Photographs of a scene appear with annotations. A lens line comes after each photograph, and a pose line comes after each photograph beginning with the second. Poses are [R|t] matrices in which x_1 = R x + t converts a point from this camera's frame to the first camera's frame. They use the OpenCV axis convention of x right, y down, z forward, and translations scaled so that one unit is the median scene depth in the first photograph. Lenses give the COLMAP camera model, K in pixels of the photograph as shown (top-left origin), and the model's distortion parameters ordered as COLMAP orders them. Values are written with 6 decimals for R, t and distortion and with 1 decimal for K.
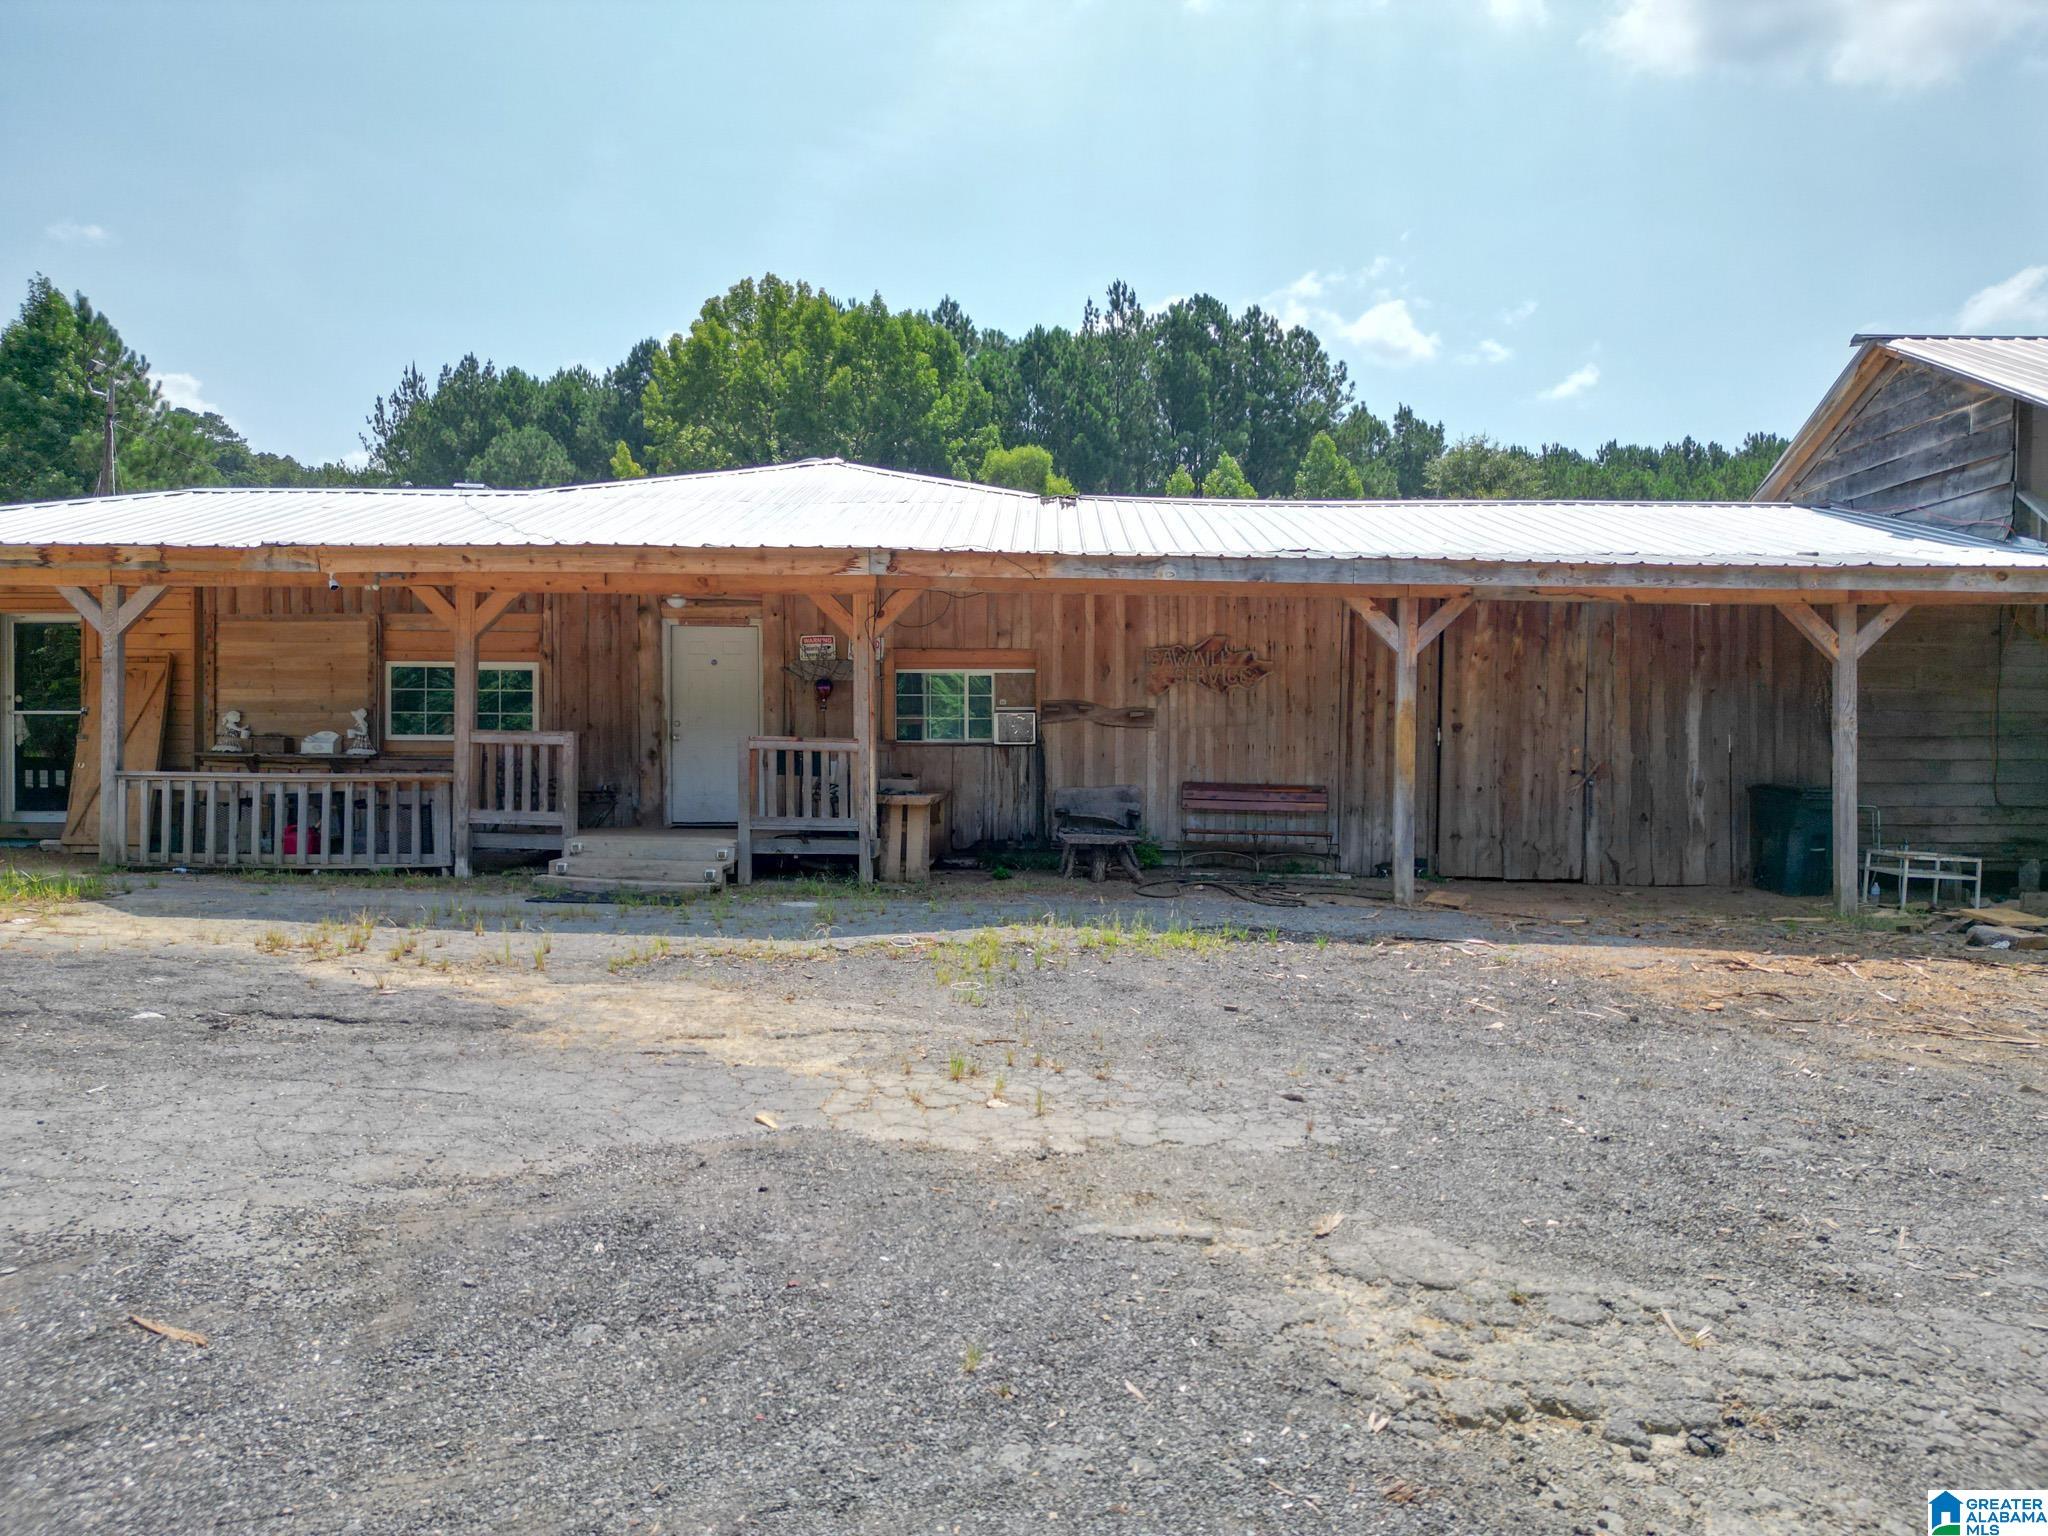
lens RADIAL K [[1429.9, 0, 1027.0], [0, 1429.9, 778.7], [0, 0, 1]] dist [0.060044, -0.054645]
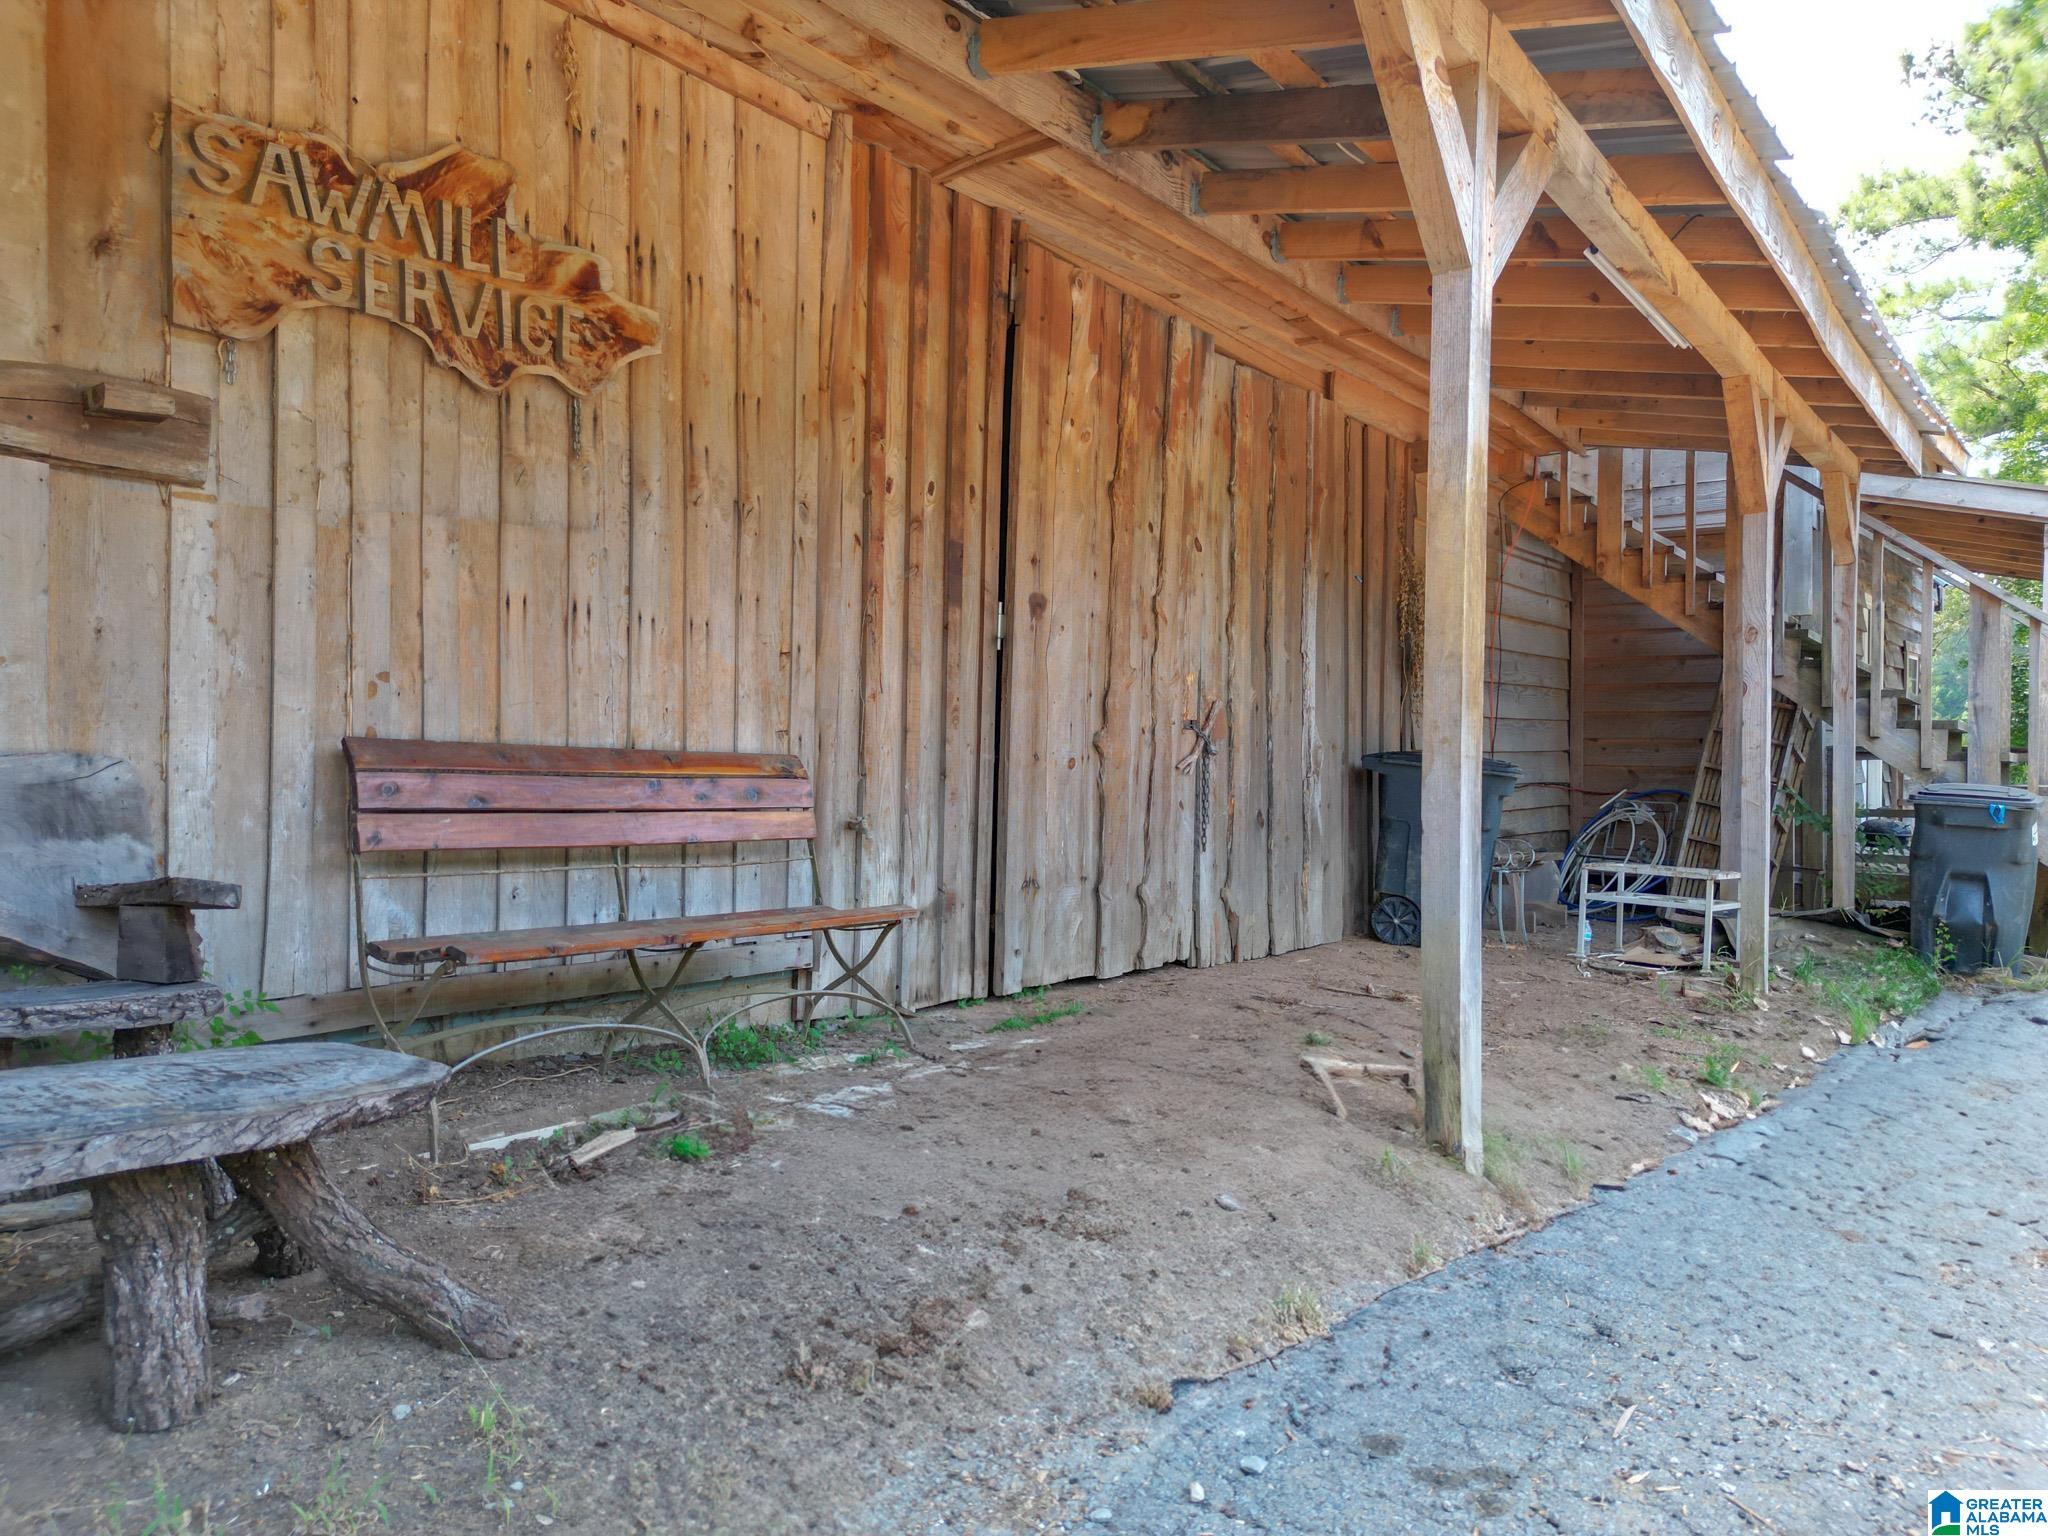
lens RADIAL K [[1429.9, 0, 1021.8], [0, 1429.9, 773.6], [0, 0, 1]] dist [0.060044, -0.054645]
pose [[0.601242, -0.011732, 0.798981, -0.012107], [0.006103, 0.999930, 0.010090, 0.006009], [-0.799044, -0.001190, 0.601271, 0.769510]]
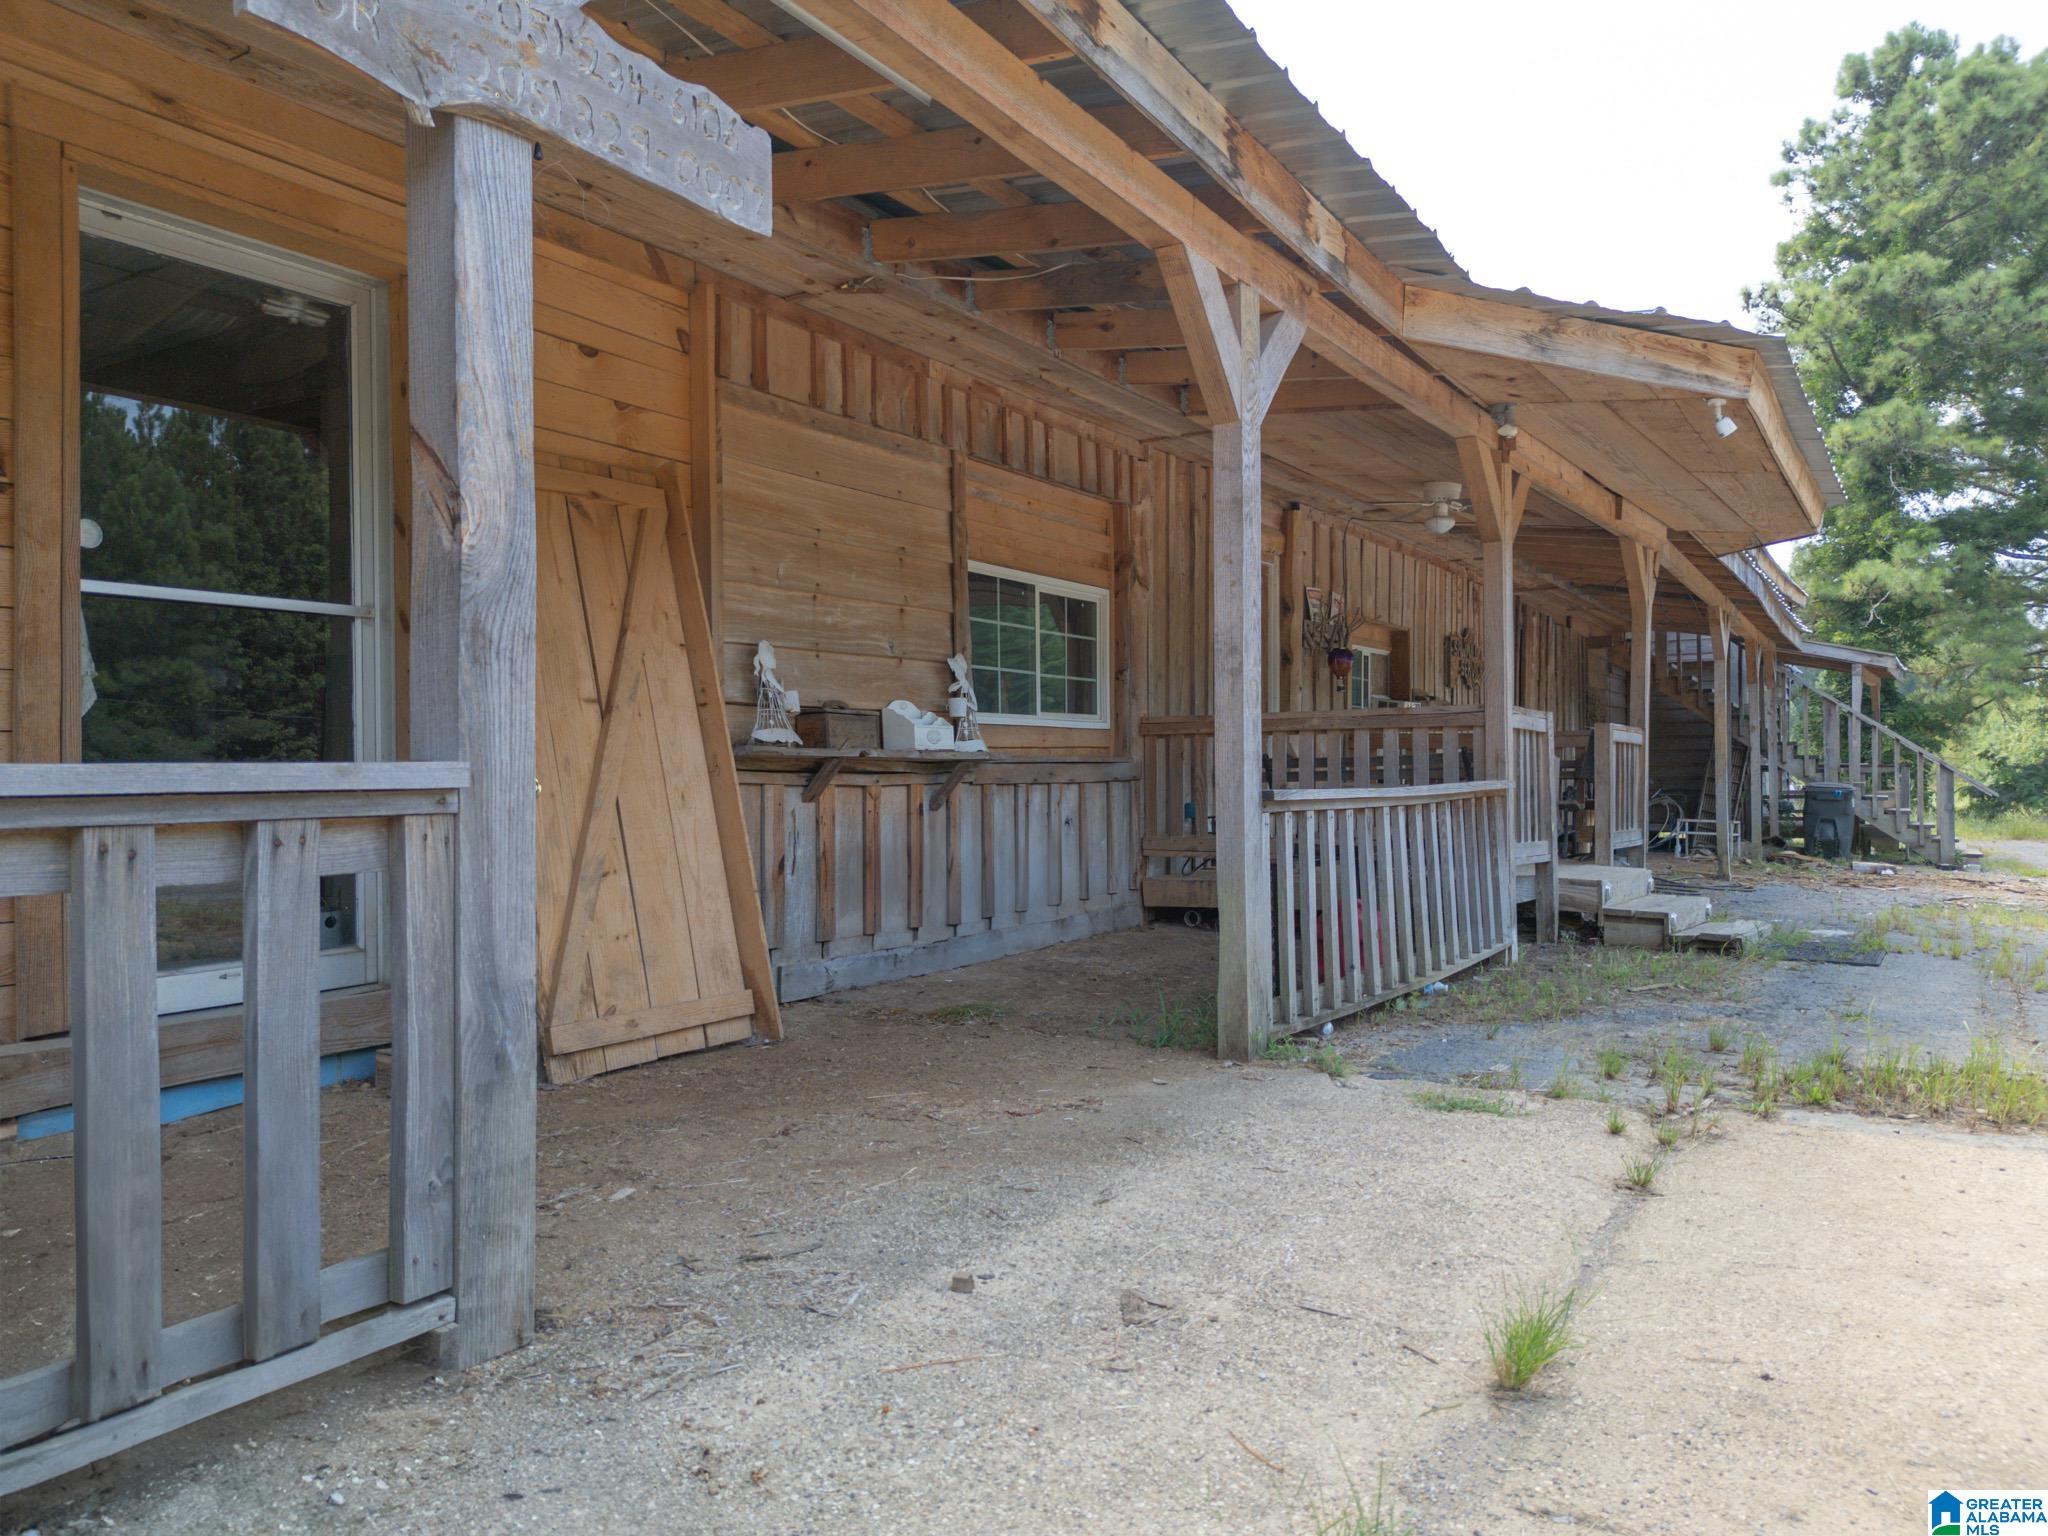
lens RADIAL K [[1429.9, 0, 1019.6], [0, 1429.9, 769.8], [0, 0, 1]] dist [0.060044, -0.054645]
pose [[0.519680, -0.011708, 0.854281, -0.854970], [0.027848, 0.999607, -0.003241, -0.009874], [-0.853907, 0.025474, 0.519802, 0.754859]]
